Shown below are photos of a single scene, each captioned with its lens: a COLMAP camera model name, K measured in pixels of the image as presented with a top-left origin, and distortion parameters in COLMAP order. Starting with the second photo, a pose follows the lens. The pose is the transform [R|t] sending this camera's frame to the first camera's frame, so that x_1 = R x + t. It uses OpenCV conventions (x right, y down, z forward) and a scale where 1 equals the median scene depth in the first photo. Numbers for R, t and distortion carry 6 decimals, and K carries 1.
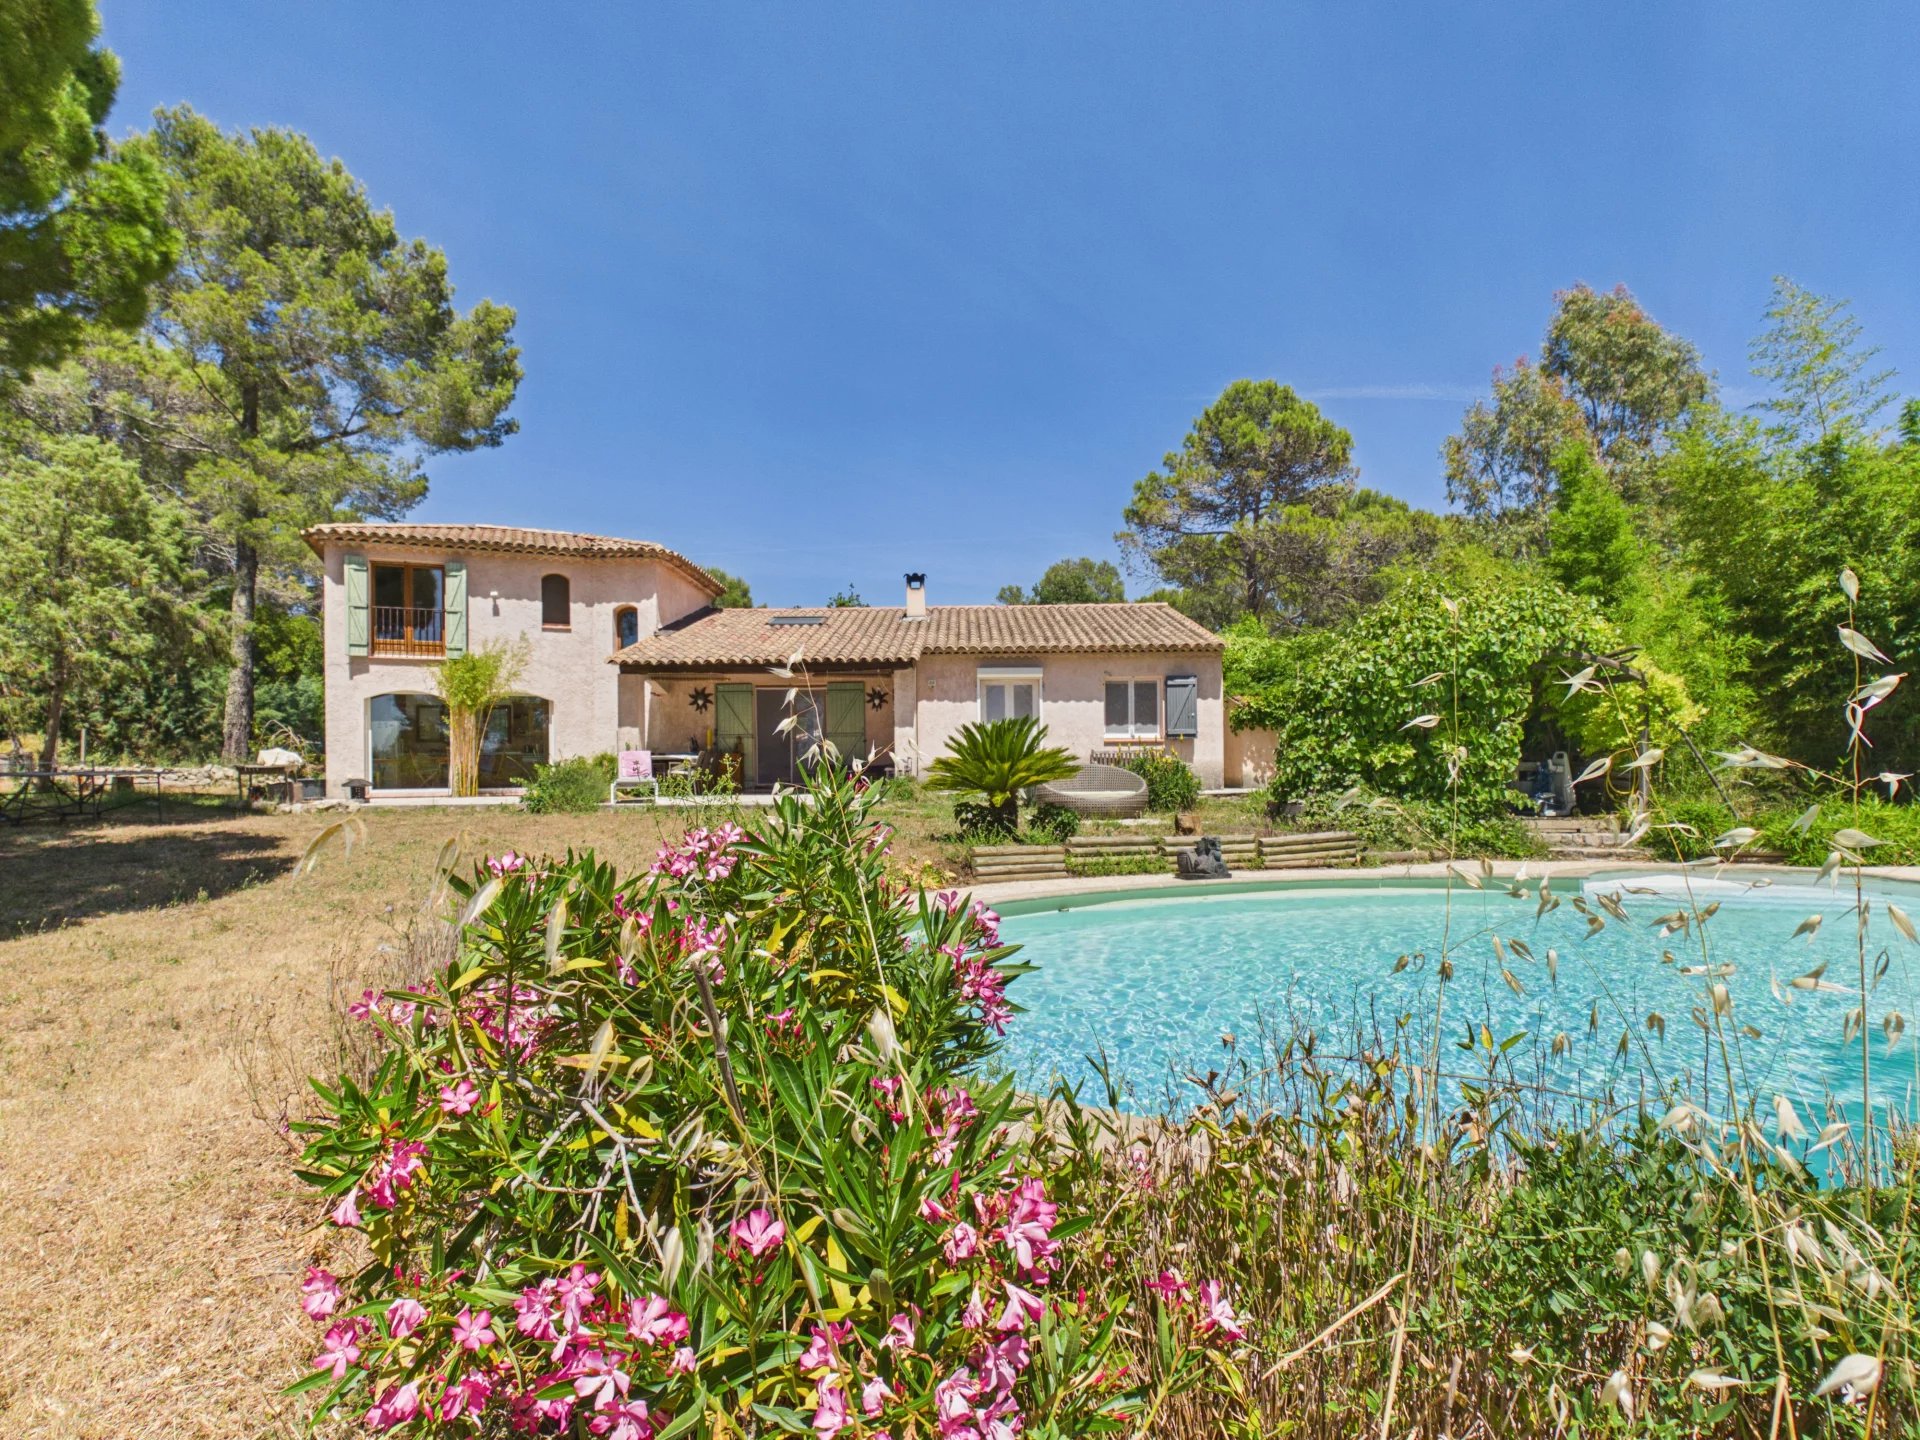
lens RADIAL K [[1016.0, 0, 961.5], [0, 1016.0, 765.7], [0, 0, 1]] dist [0.012364, 0.000951]
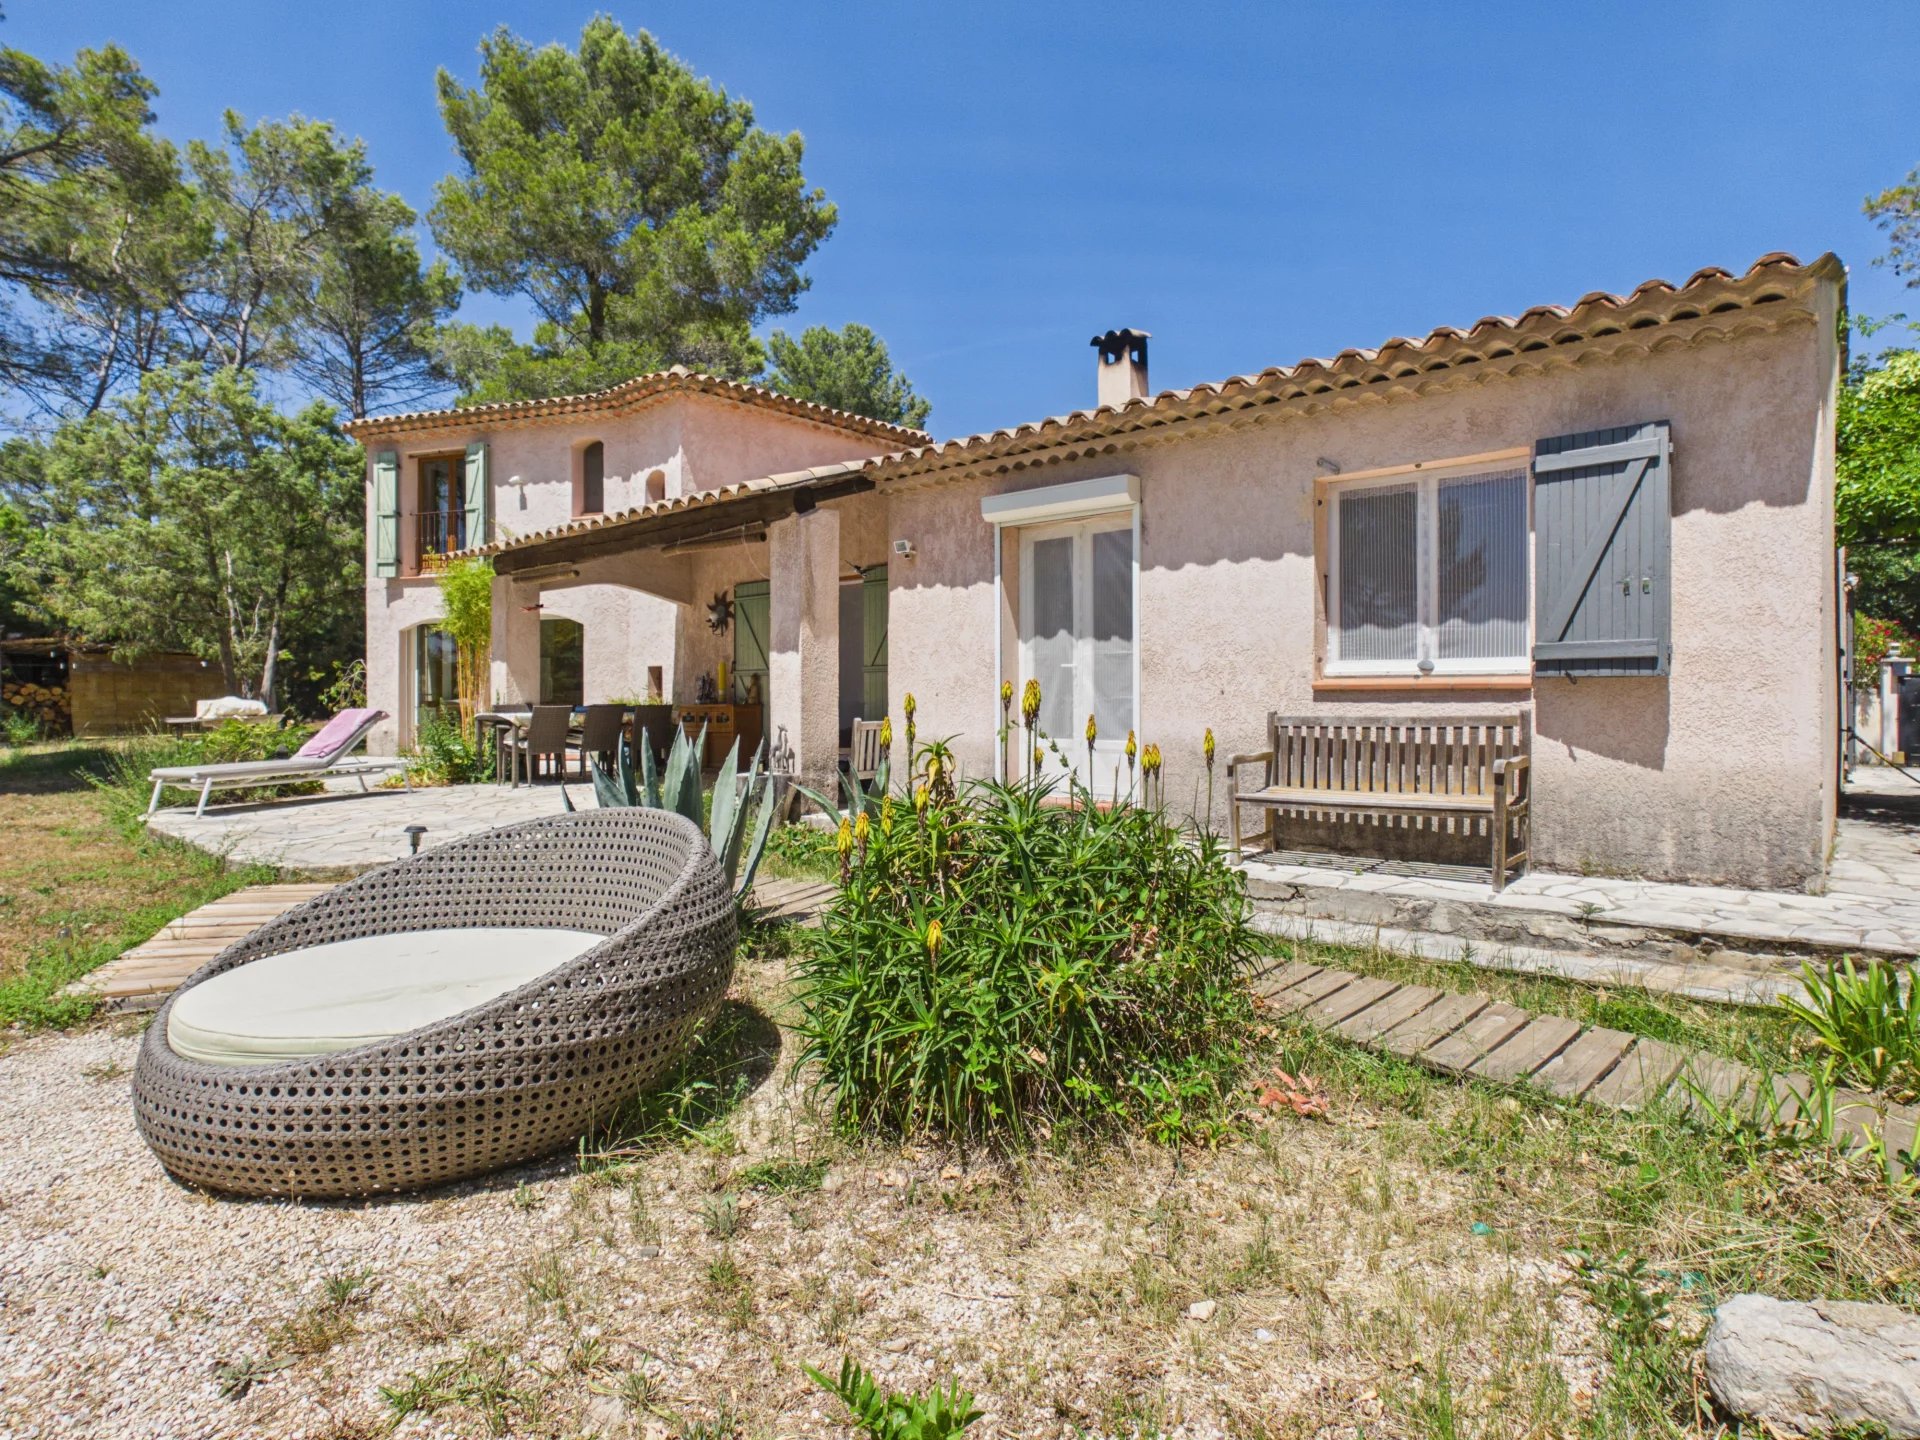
lens RADIAL K [[1001.1, 0, 992.4], [0, 1001.1, 708.1], [0, 0, 1]] dist [-0.030649, 0.000855]
pose [[0.759144, 0.015450, -0.650739, 0.255028], [-0.005763, 0.999839, 0.017016, -0.020976], [0.650897, -0.009168, 0.759111, 0.692250]]
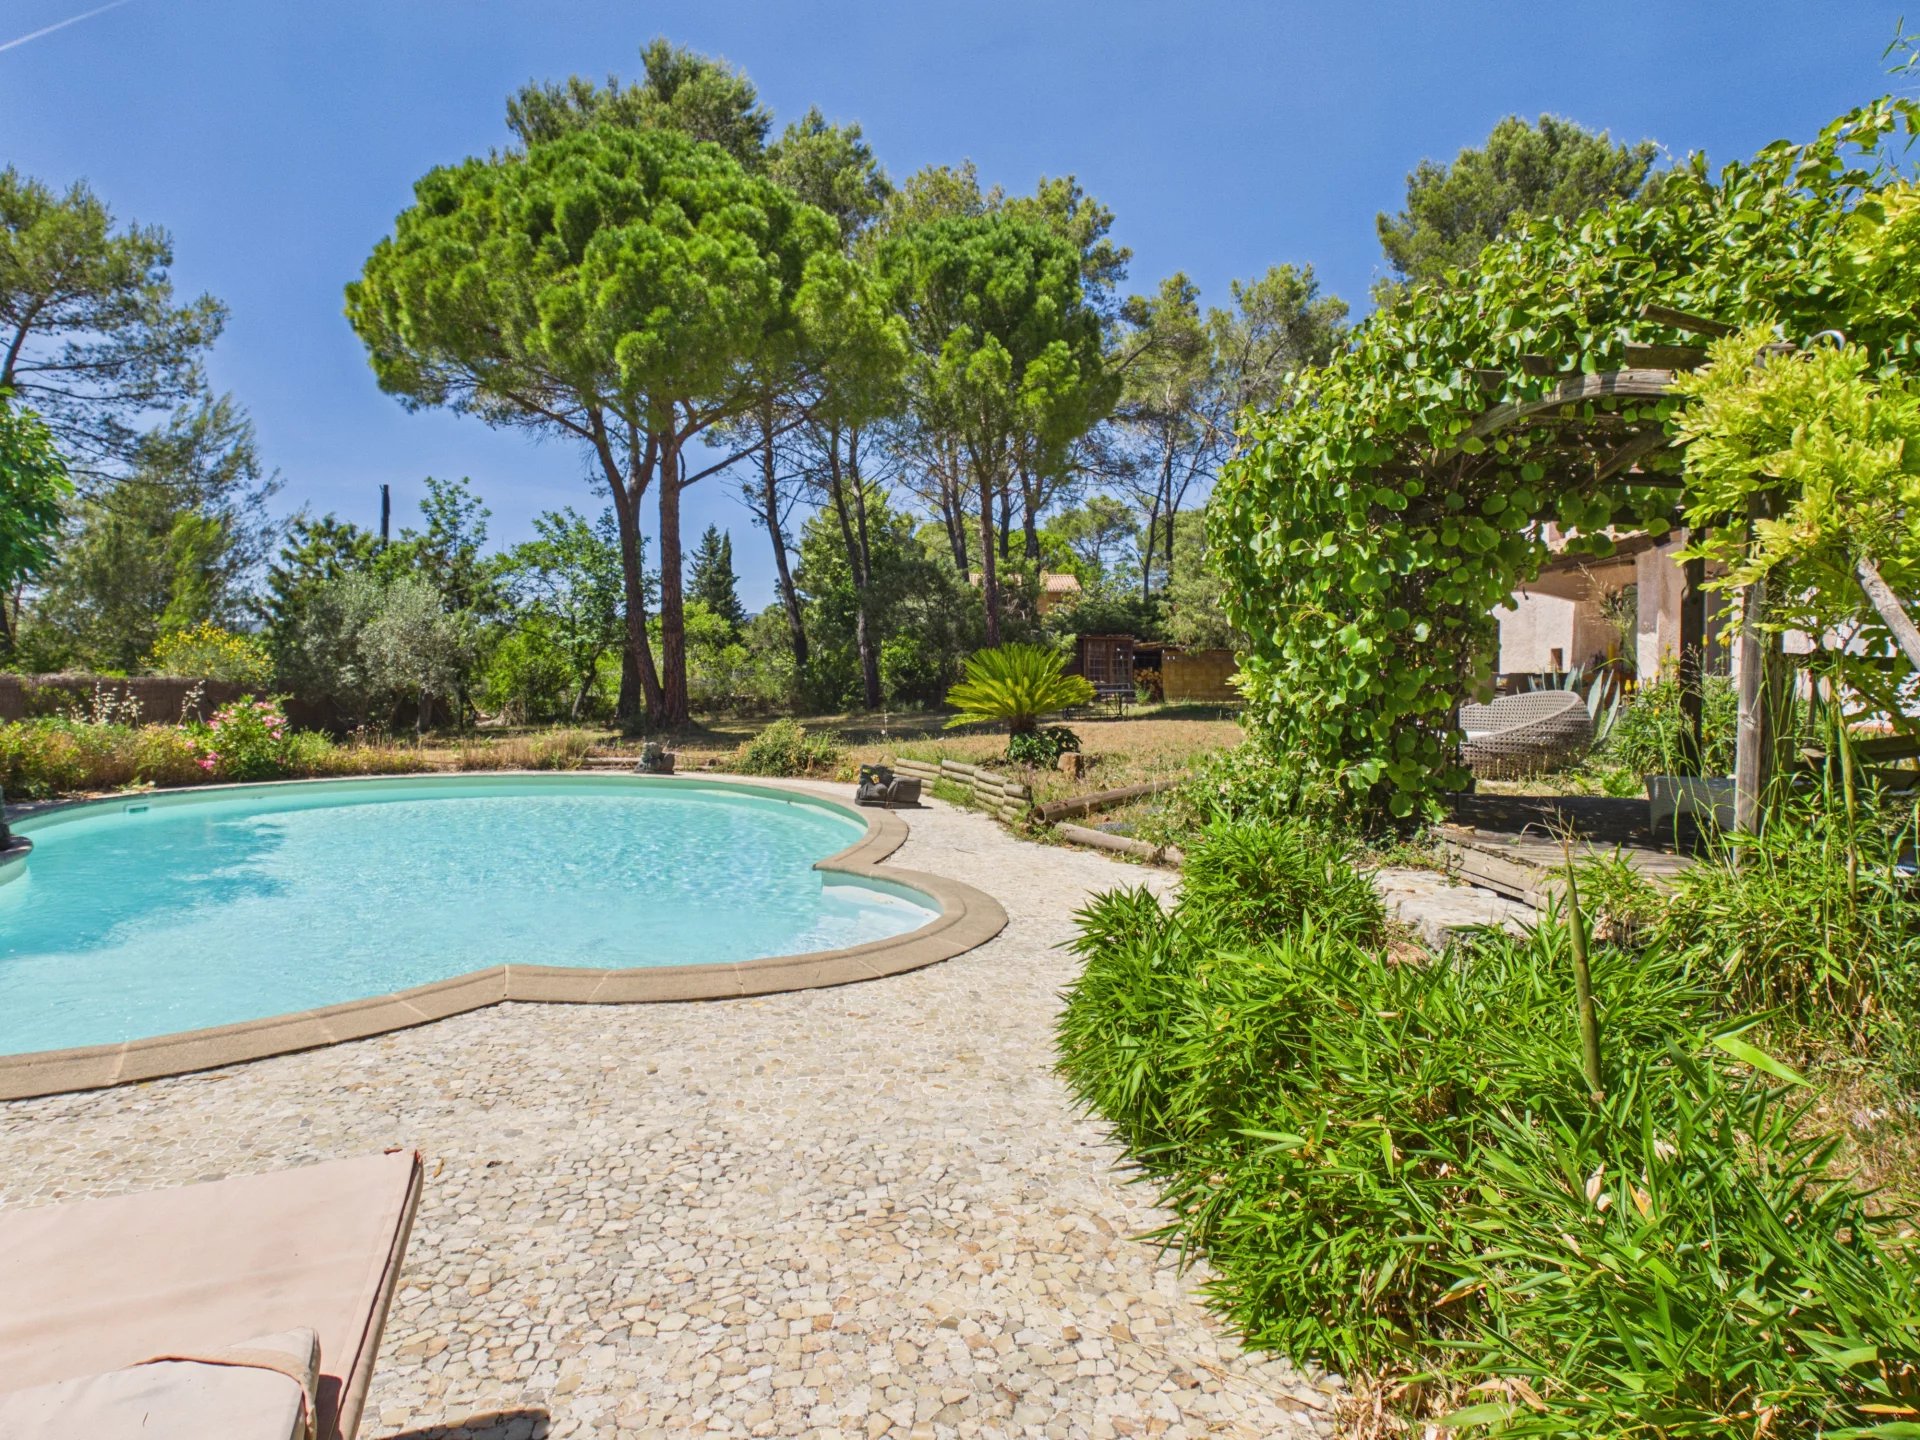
lens RADIAL K [[1016.0, 0, 962.0], [0, 1016.0, 687.3], [0, 0, 1]] dist [0.012364, 0.000951]
pose [[0.010491, 0.006722, -0.999922, 0.577673], [0.001706, 0.999976, 0.006741, -0.006414], [0.999944, -0.001777, 0.010480, 0.497441]]
